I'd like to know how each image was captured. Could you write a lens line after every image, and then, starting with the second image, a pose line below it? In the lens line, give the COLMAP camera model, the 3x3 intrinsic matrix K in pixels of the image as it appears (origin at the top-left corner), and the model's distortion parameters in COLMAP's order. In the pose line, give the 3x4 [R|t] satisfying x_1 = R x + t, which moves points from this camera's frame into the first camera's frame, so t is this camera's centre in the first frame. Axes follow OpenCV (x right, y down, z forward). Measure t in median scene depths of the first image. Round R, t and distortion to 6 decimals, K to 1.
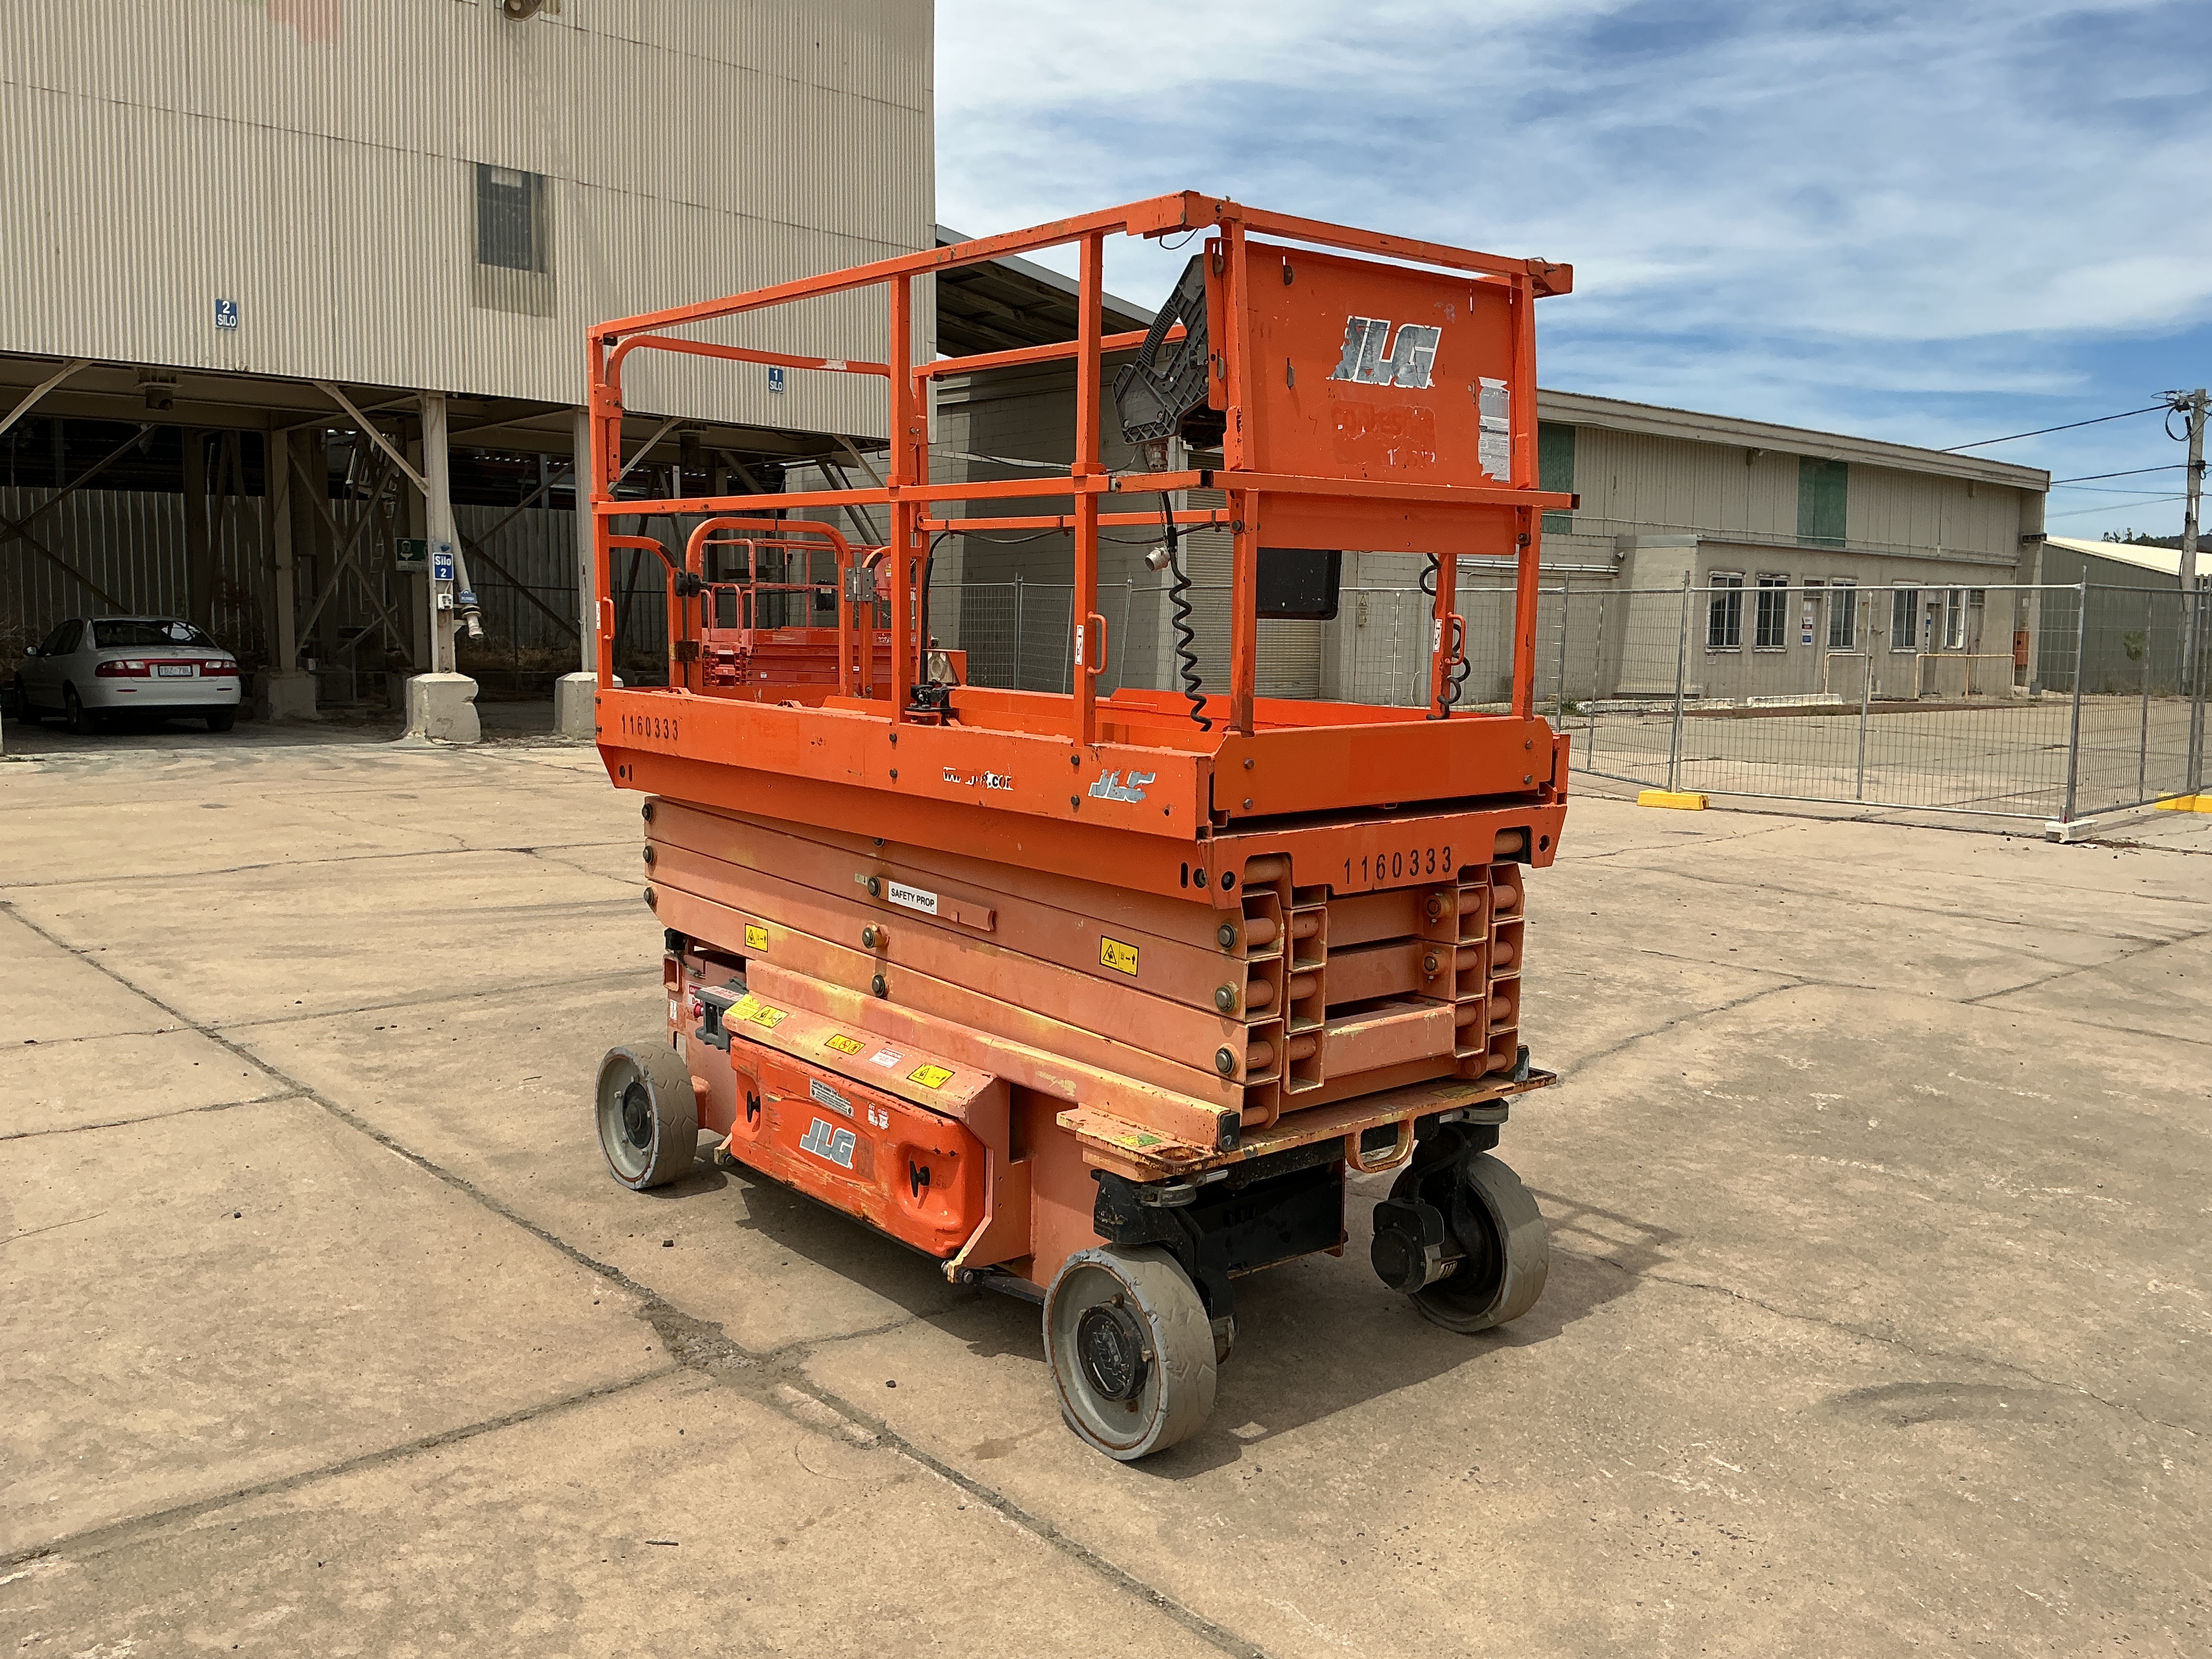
lens RADIAL K [[1839.4, 0, 1112.2], [0, 1839.4, 835.2], [0, 0, 1]] dist [0.005244, -0.049448]
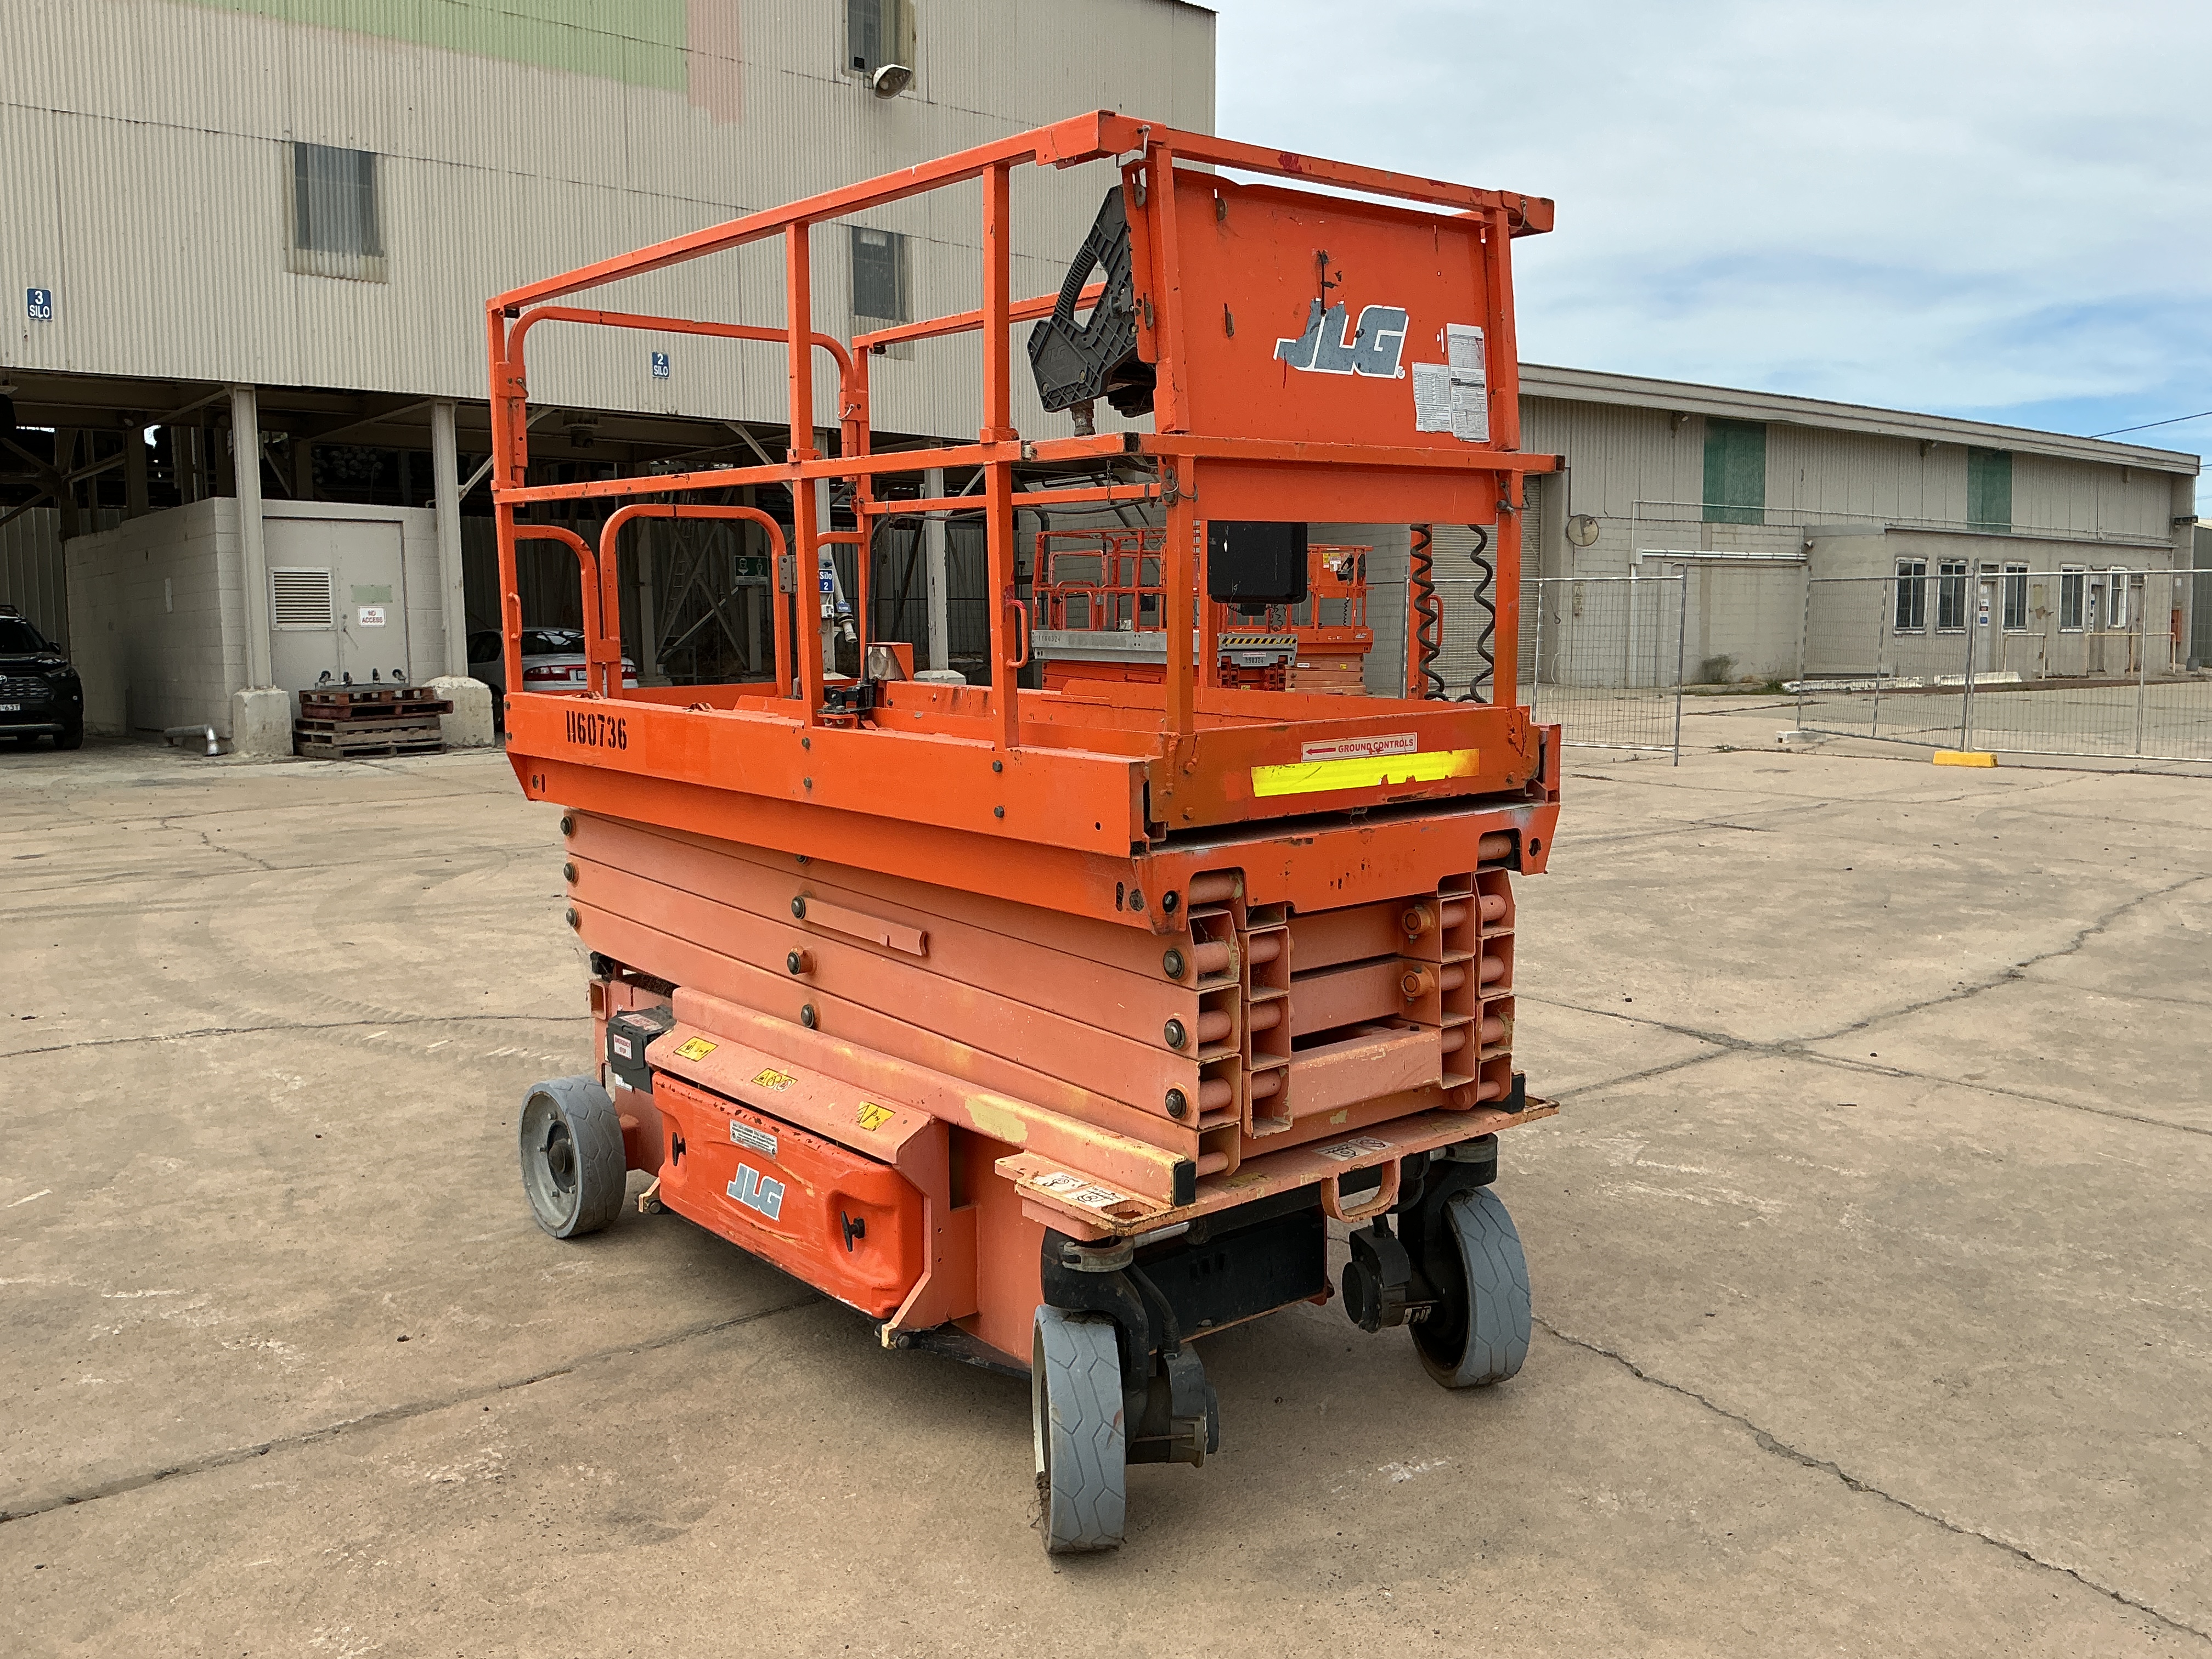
lens RADIAL K [[1839.4, 0, 1147.0], [0, 1839.4, 822.6], [0, 0, 1]] dist [0.005244, -0.049448]
pose [[0.999831, -0.017739, 0.004736, 0.044185], [0.017744, 0.999842, -0.001164, -0.011009], [-0.004714, 0.001247, 0.999988, 0.111663]]
